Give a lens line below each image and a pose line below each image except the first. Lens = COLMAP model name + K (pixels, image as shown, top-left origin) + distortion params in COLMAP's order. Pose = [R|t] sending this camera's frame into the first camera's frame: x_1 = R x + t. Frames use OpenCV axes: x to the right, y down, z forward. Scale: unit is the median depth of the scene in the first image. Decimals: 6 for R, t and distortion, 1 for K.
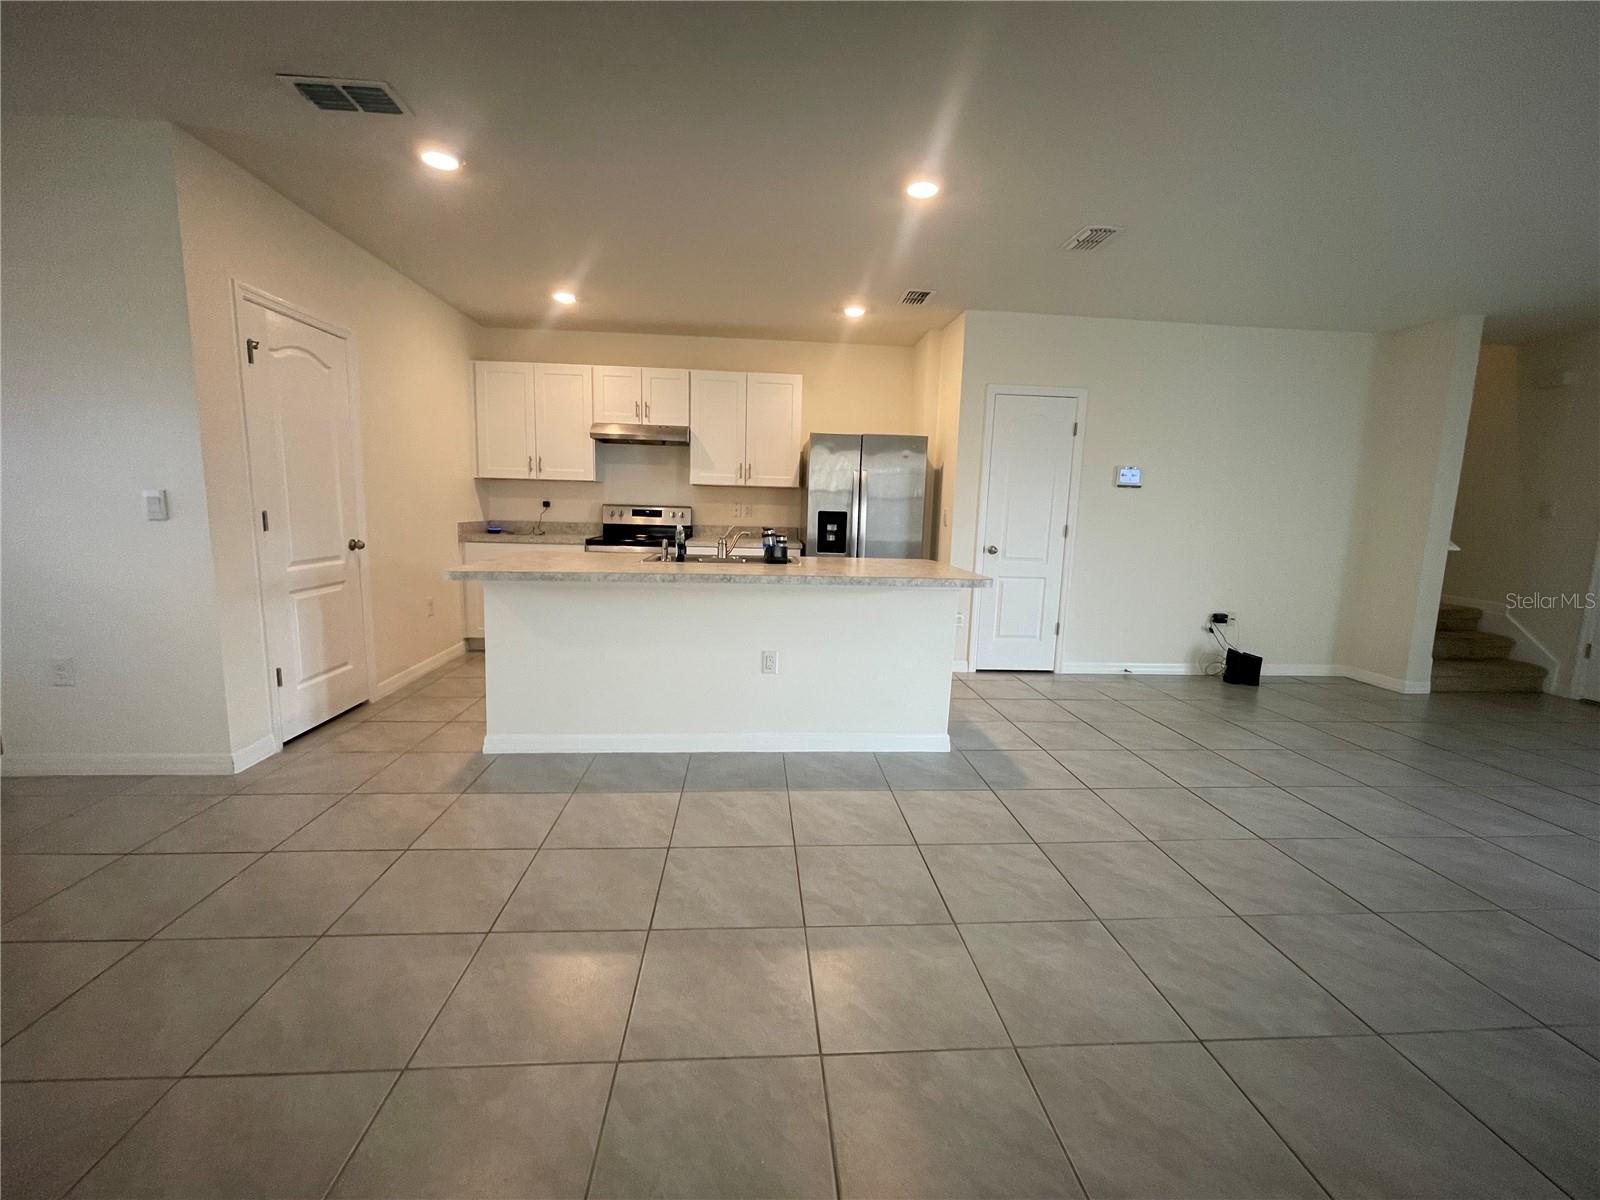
lens RADIAL K [[646.7, 0, 798.6], [0, 646.7, 593.6], [0, 0, 1]] dist [-0.002440, 0.000081]
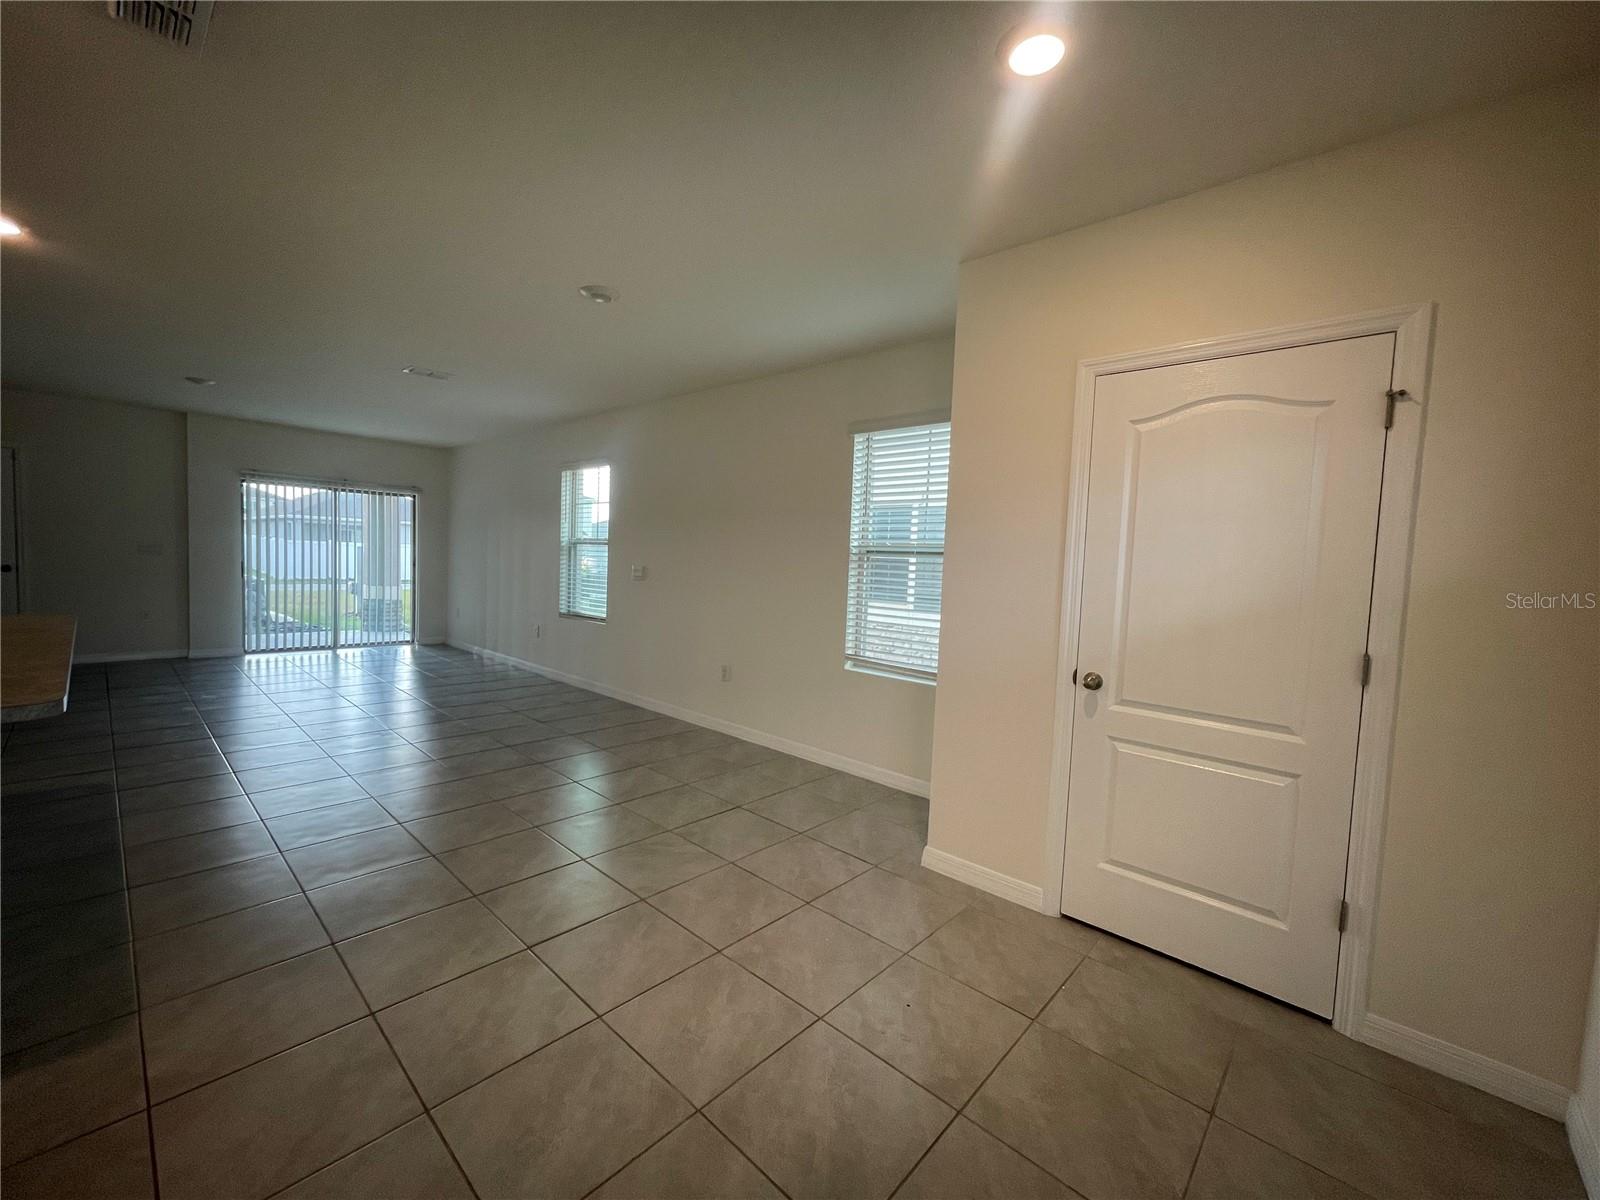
lens RADIAL K [[646.7, 0, 796.5], [0, 646.7, 594.2], [0, 0, 1]] dist [-0.002440, 0.000081]
pose [[-0.686782, -0.094431, 0.720703, -1.073981], [0.040344, 0.985044, 0.167512, -0.152925], [-0.725743, 0.144120, -0.672701, 0.676117]]
